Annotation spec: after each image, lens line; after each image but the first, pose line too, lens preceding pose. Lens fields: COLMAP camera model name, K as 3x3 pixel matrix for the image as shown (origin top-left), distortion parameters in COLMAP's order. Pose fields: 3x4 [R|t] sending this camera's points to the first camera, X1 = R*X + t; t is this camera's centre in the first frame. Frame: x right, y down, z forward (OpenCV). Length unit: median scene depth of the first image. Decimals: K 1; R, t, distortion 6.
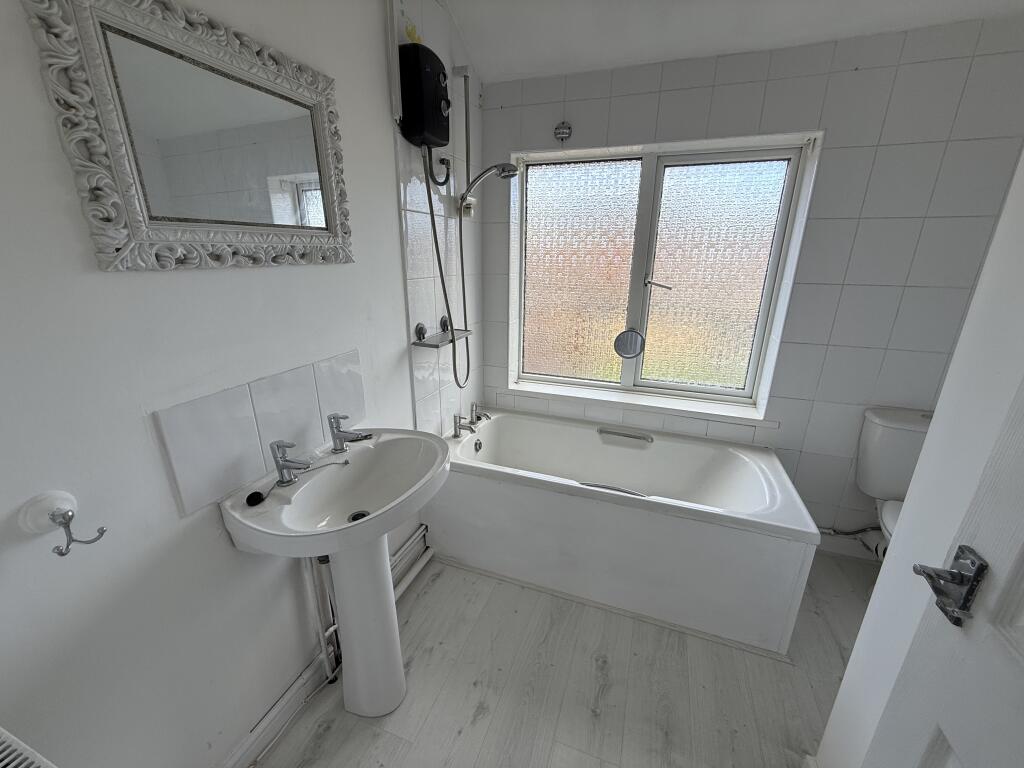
lens RADIAL K [[406.3, 0, 512.0], [0, 406.3, 384.0], [0, 0, 1]] dist [-0.002462, -0.000050]
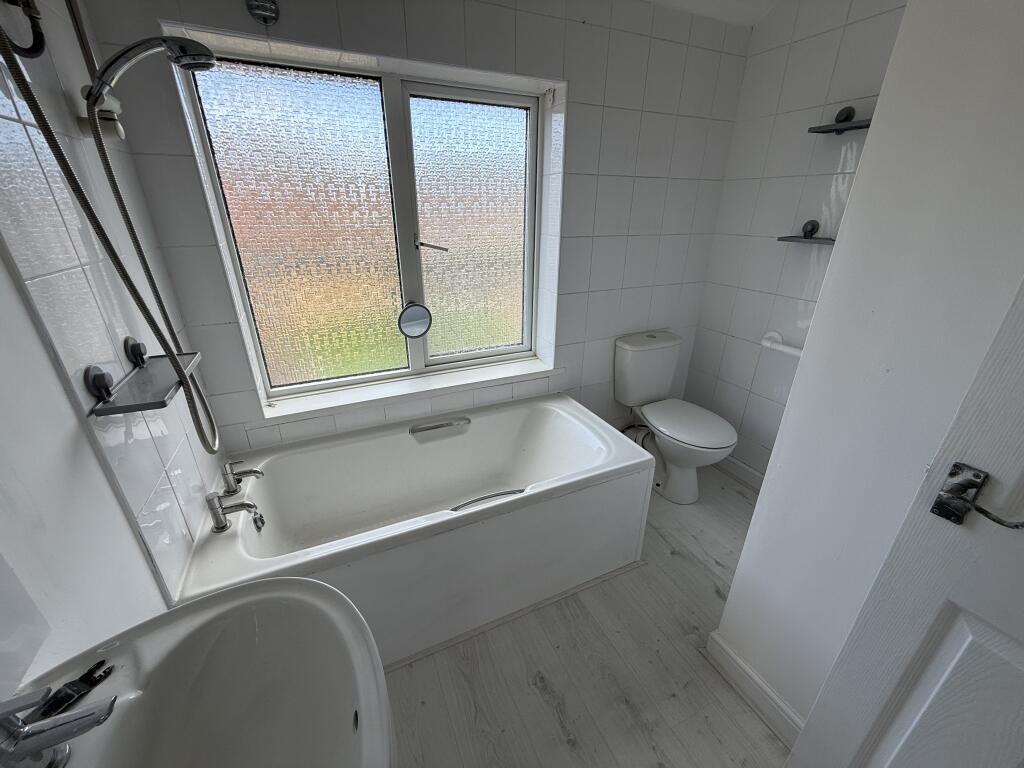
lens RADIAL K [[406.3, 0, 512.0], [0, 406.3, 384.0], [0, 0, 1]] dist [-0.002462, -0.000050]
pose [[0.712718, -0.285190, 0.640859, -0.155469], [0.214664, 0.958464, 0.187794, -0.096467], [-0.667797, 0.003725, 0.744334, 0.269884]]
